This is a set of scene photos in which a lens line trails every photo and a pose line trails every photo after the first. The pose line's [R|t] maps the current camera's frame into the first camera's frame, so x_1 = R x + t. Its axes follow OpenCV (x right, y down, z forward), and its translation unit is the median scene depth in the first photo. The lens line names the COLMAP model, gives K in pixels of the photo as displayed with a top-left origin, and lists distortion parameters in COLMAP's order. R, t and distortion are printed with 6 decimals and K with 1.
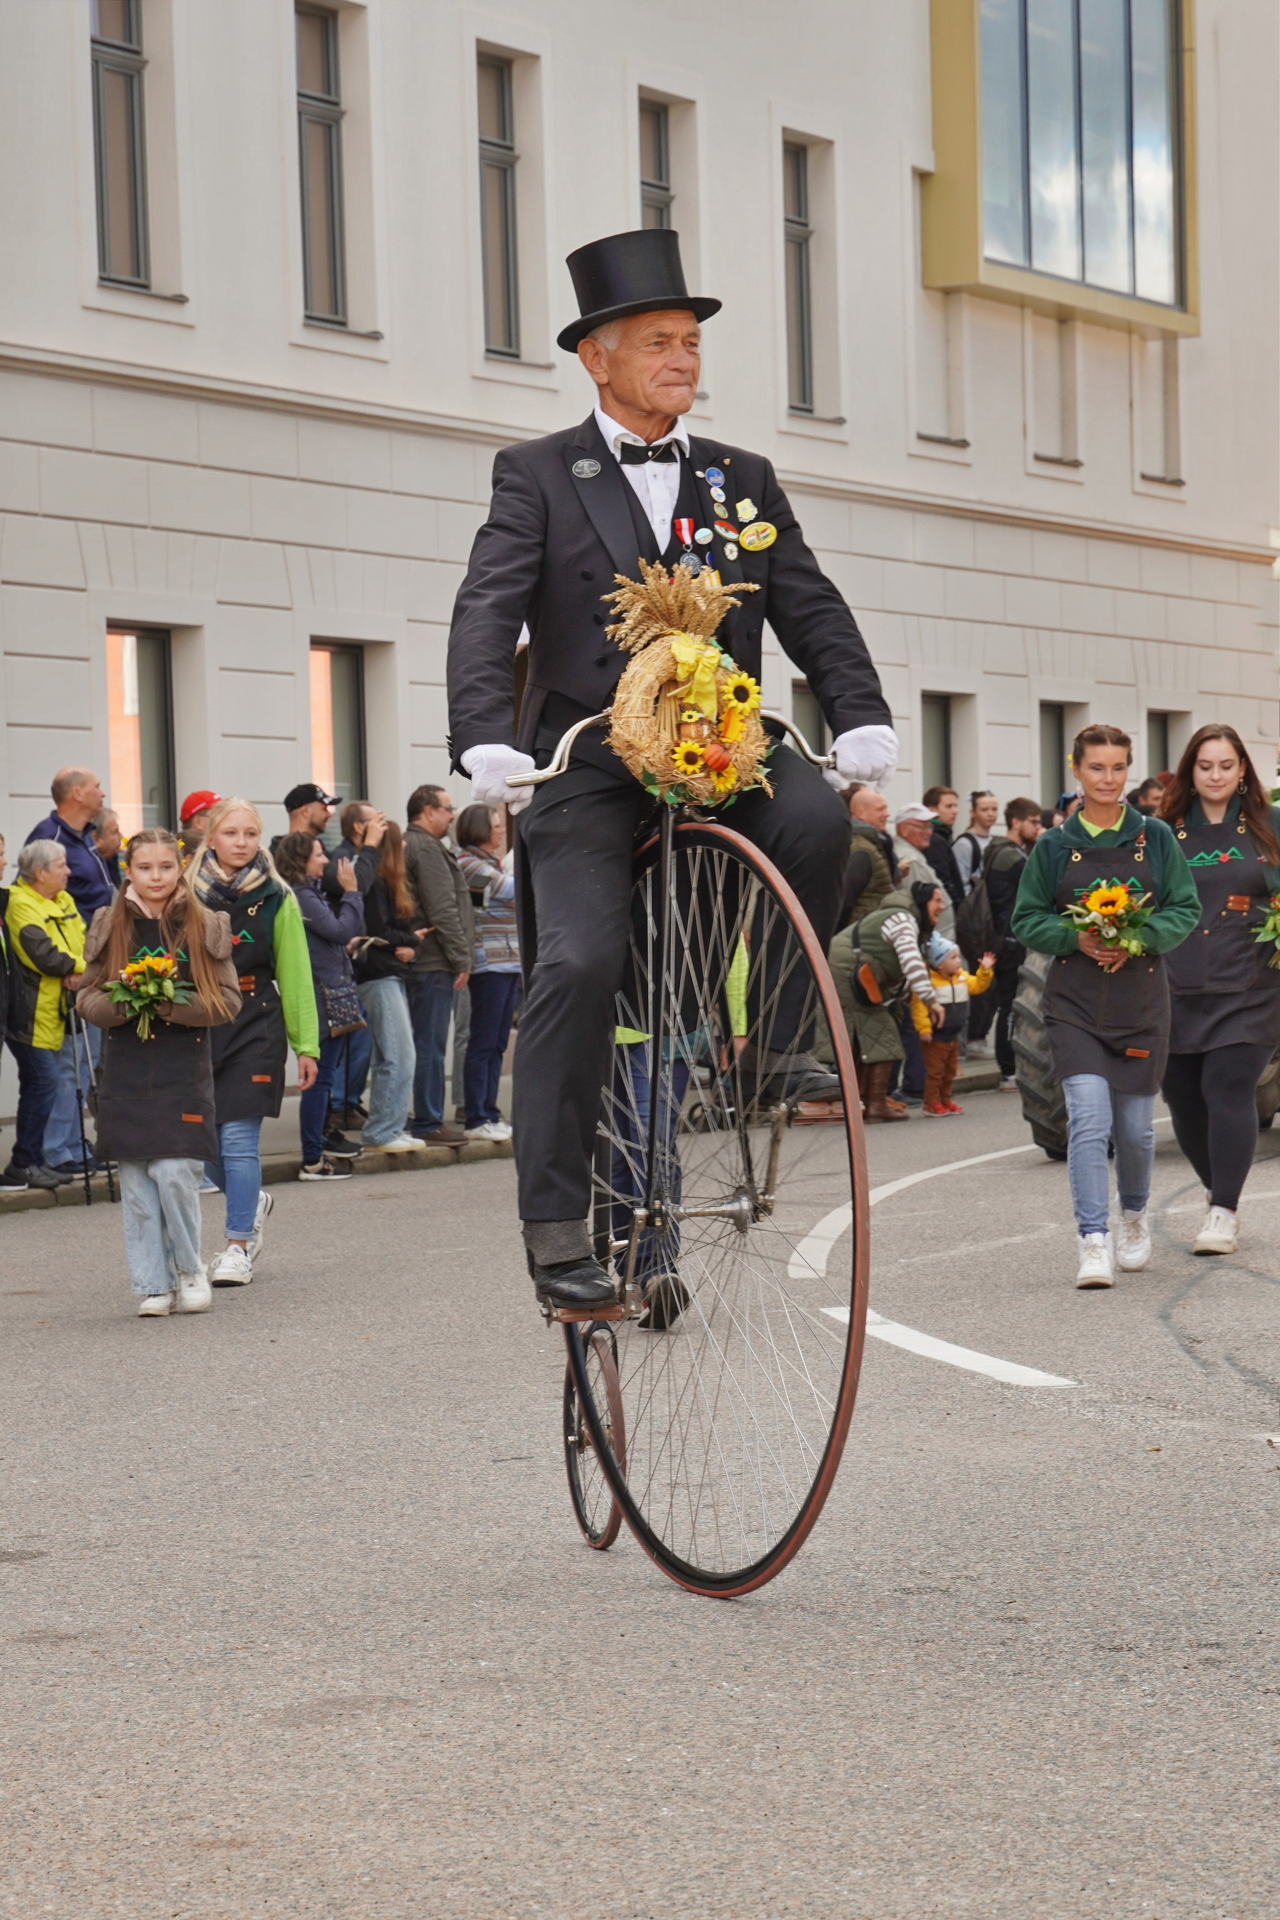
lens RADIAL K [[6960.0, 0, 640.0], [0, 6960.0, 960.0], [0, 0, 1]] dist [0.385621, 1.918357]
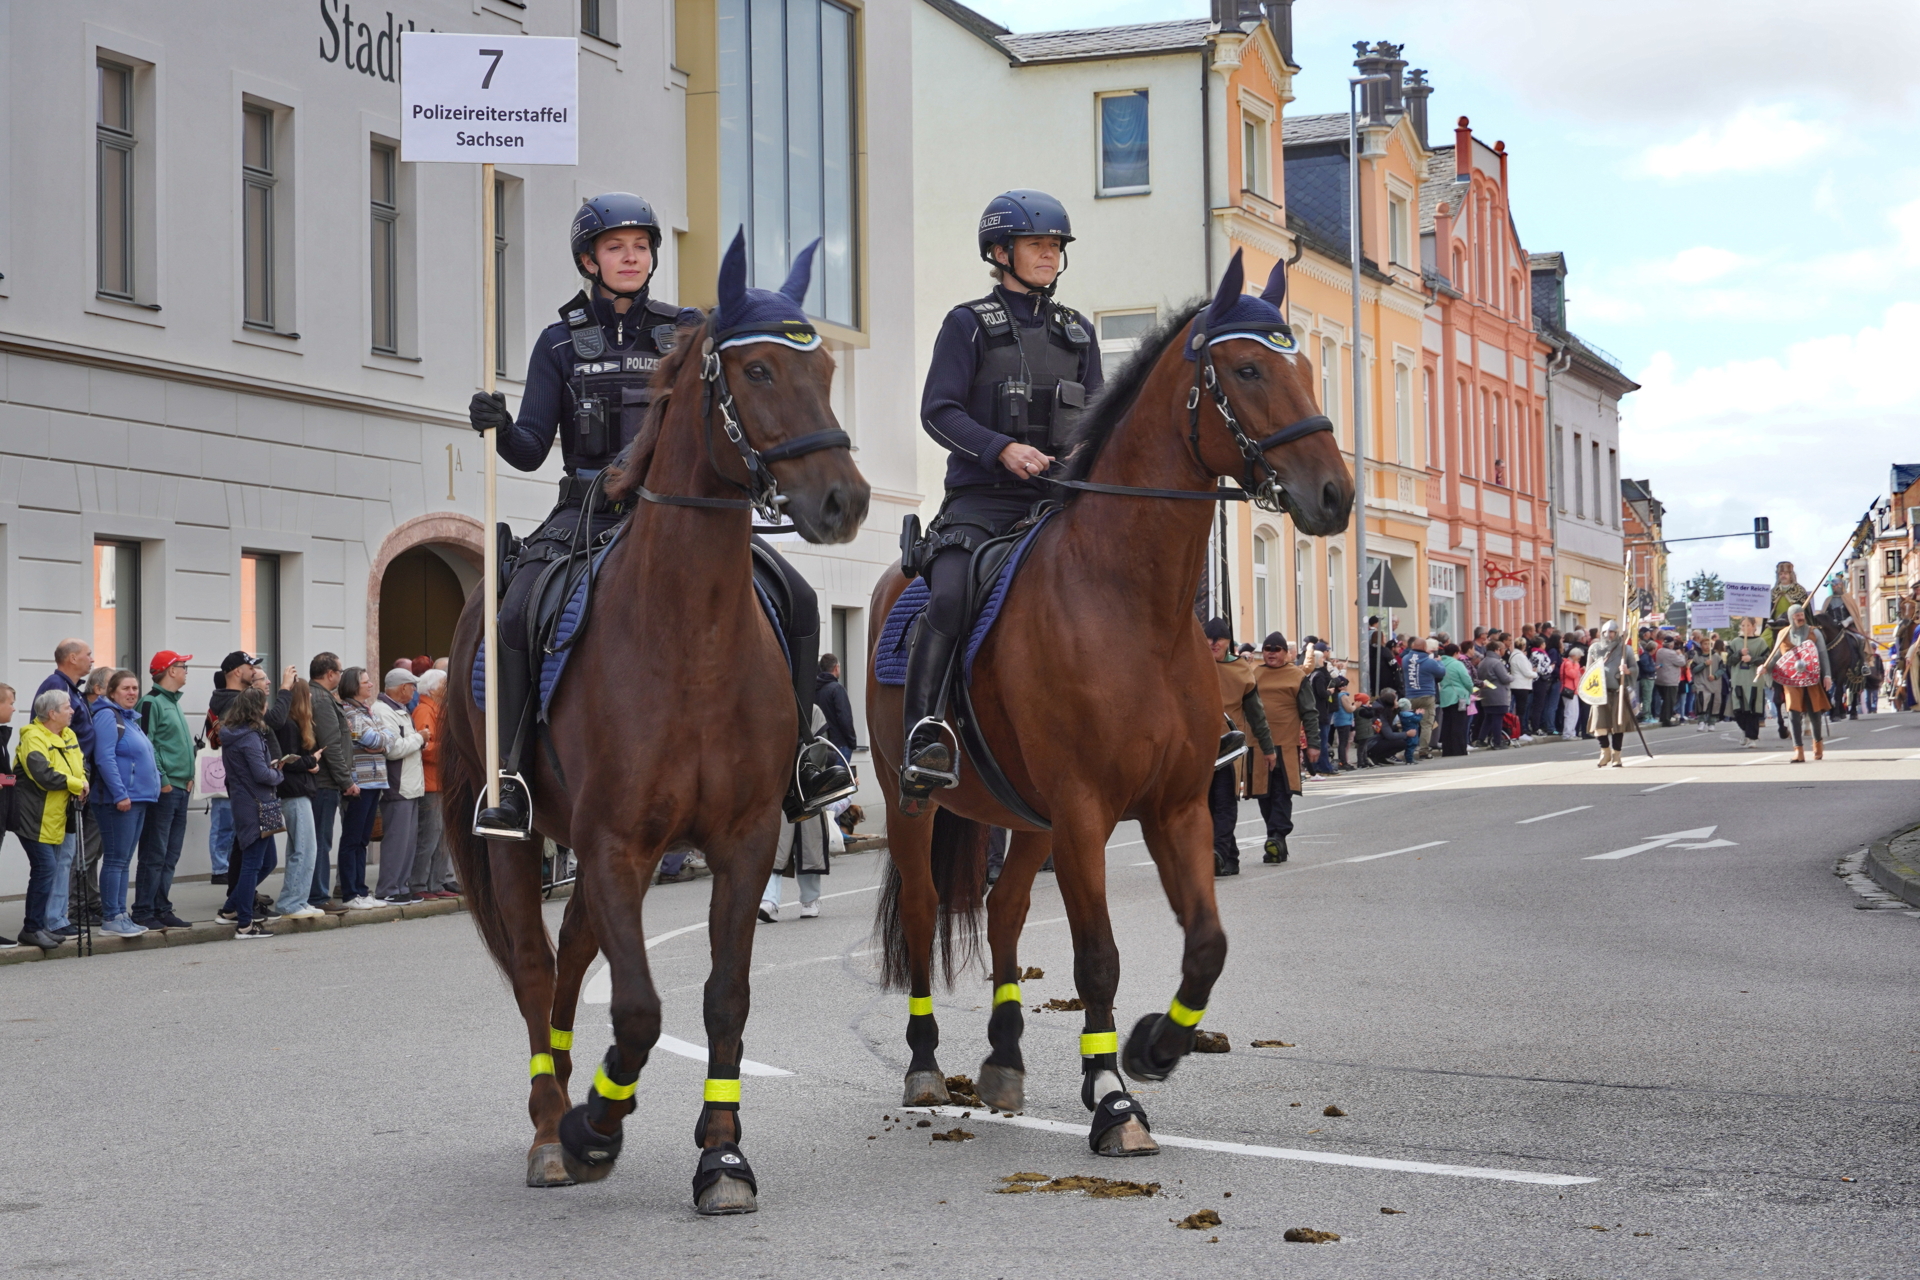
lens RADIAL K [[6960.0, 0, 960.0], [0, 6960.0, 640.0], [0, 0, 1]] dist [0.385621, 1.918357]
pose [[0.981905, 0.008563, 0.189182, -0.171953], [-0.004487, 0.999749, -0.021965, 0.002445], [-0.189323, 0.020719, 0.981696, -0.410239]]
